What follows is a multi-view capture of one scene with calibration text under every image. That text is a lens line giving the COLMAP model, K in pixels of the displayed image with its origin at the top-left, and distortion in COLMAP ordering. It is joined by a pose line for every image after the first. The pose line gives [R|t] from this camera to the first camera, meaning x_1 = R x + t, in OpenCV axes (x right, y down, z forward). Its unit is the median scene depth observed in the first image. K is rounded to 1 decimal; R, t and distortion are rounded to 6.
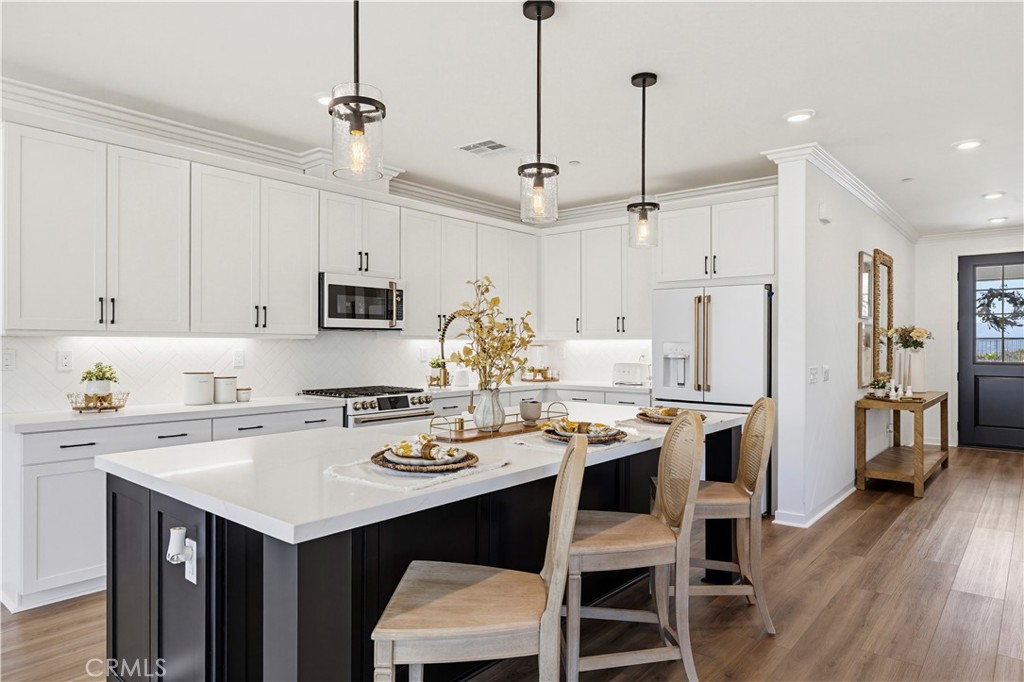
lens RADIAL K [[629.5, 0, 508.8], [0, 629.5, 341.2], [0, 0, 1]] dist [-0.002009, -0.005657]
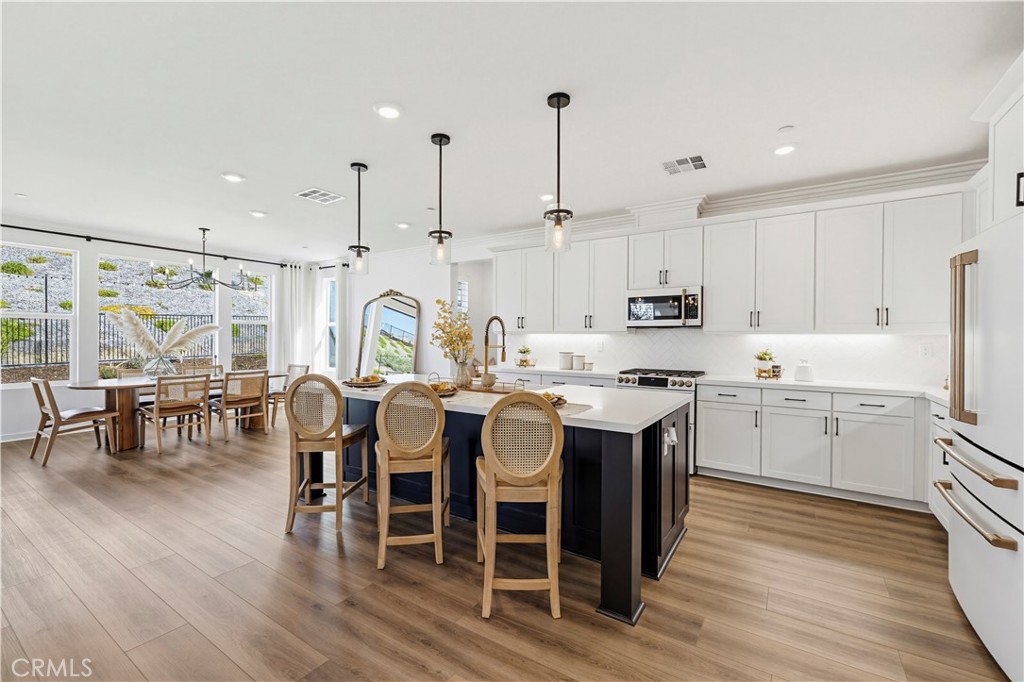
lens RADIAL K [[434.1, 0, 509.0], [0, 434.1, 339.0], [0, 0, 1]] dist [0.000612, 0.001344]
pose [[0.114992, 0.004304, -0.993357, 0.650948], [-0.000459, 0.999991, 0.004280, 0.002847], [0.993366, -0.000036, 0.114993, 0.550230]]
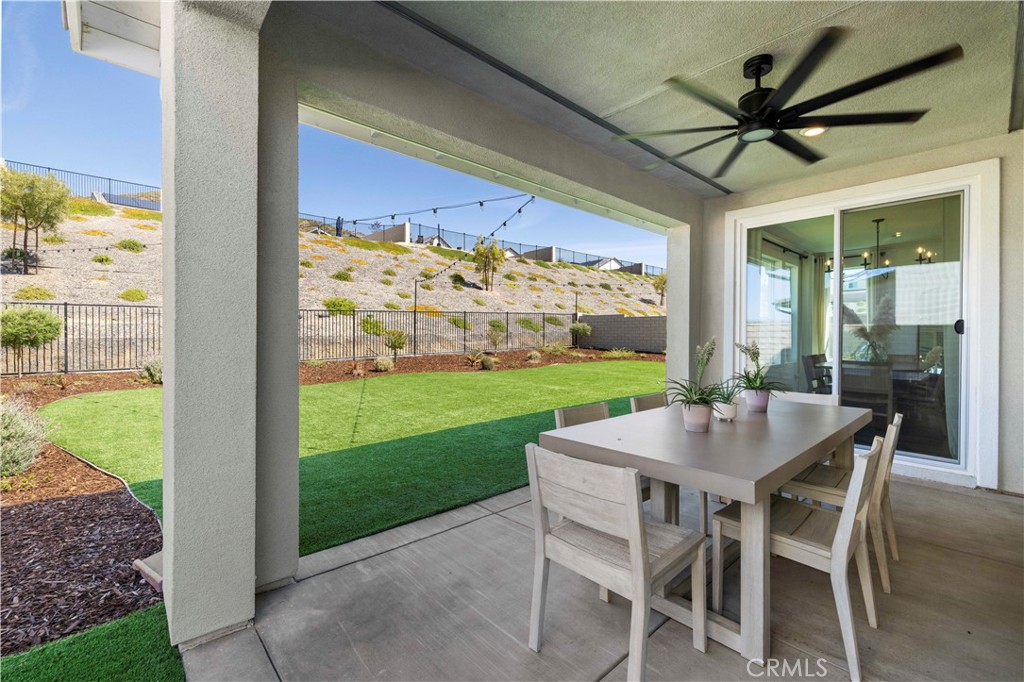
lens RADIAL K [[434.1, 0, 508.0], [0, 434.1, 339.2], [0, 0, 1]] dist [0.000612, 0.001344]
pose [[-0.133985, 0.007427, -0.990955, 0.756301], [-0.002016, 0.999968, 0.007767, 0.033705], [0.990981, 0.003038, -0.133966, -0.959132]]
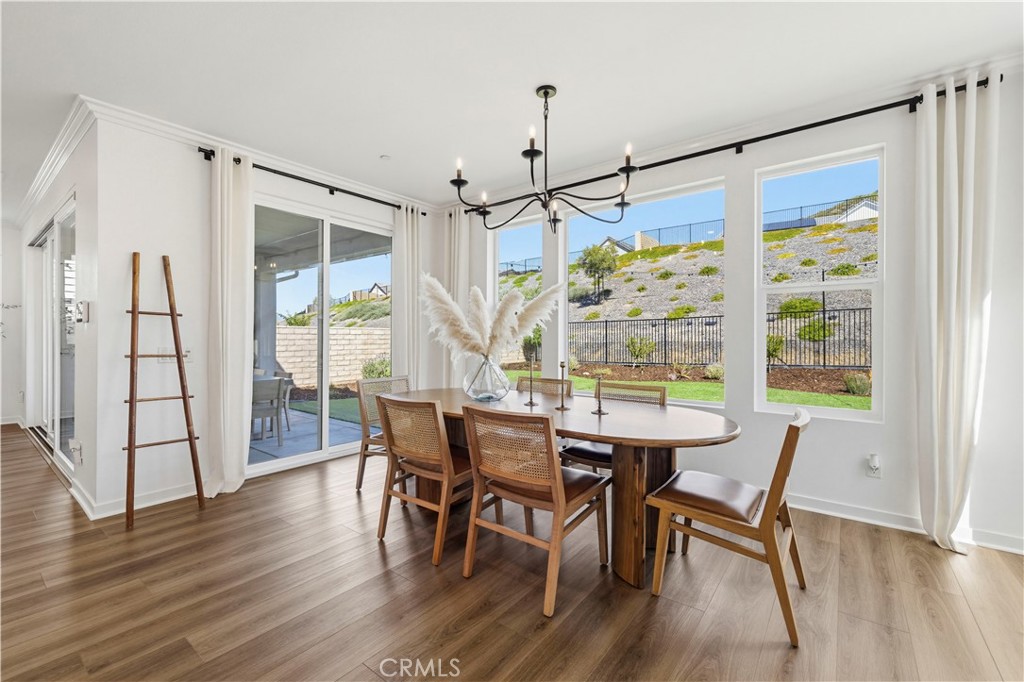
lens RADIAL K [[434.1, 0, 508.4], [0, 434.1, 336.0], [0, 0, 1]] dist [0.000612, 0.001344]
pose [[-0.999261, -0.003165, -0.038301, -0.534972], [-0.002872, 0.999966, -0.007699, 0.025356], [0.038324, -0.007583, -0.999237, 0.411813]]
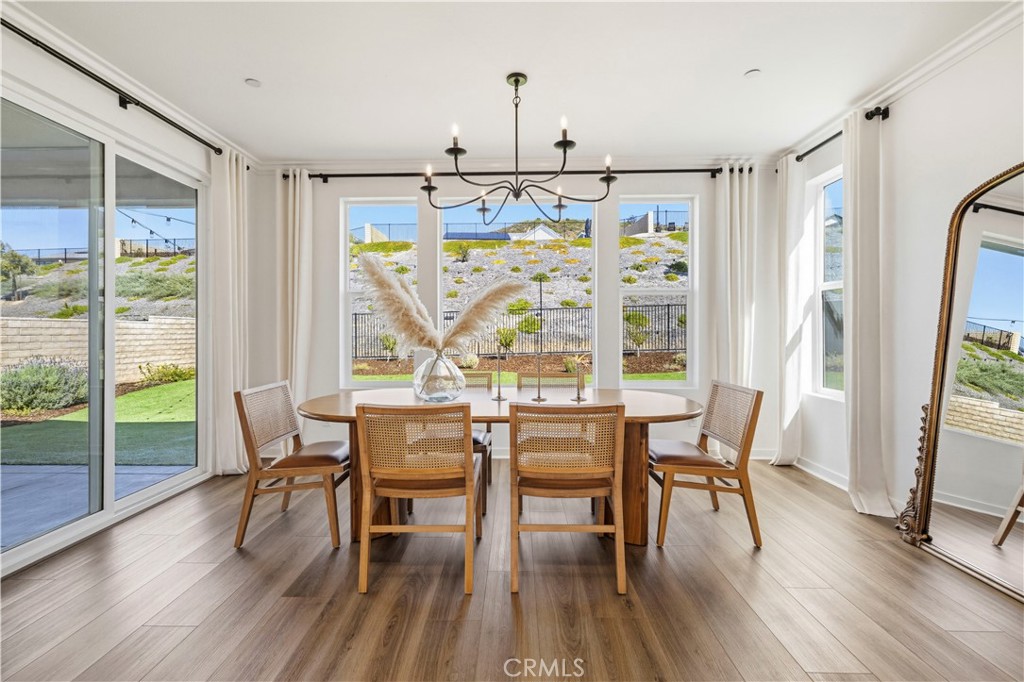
lens RADIAL K [[434.1, 0, 507.5], [0, 434.1, 332.0], [0, 0, 1]] dist [0.000612, 0.001344]
pose [[-0.777824, 0.002117, -0.628478, -0.257094], [0.004041, 0.999991, -0.001633, 0.026674], [0.628469, -0.003810, -0.777825, 0.278679]]
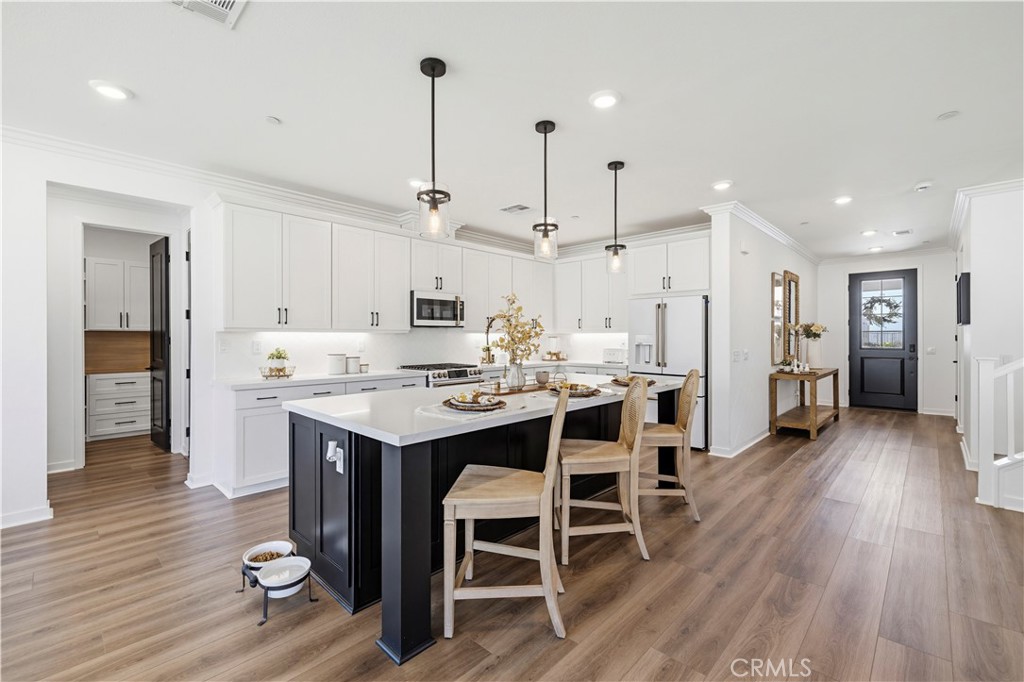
lens RADIAL K [[434.1, 0, 511.8], [0, 434.1, 334.6], [0, 0, 1]] dist [0.000612, 0.001344]
pose [[0.998053, -0.003258, -0.062289, 0.015711], [0.003209, 0.999994, -0.000884, 0.001920], [0.062292, 0.000683, 0.998058, -0.059921]]
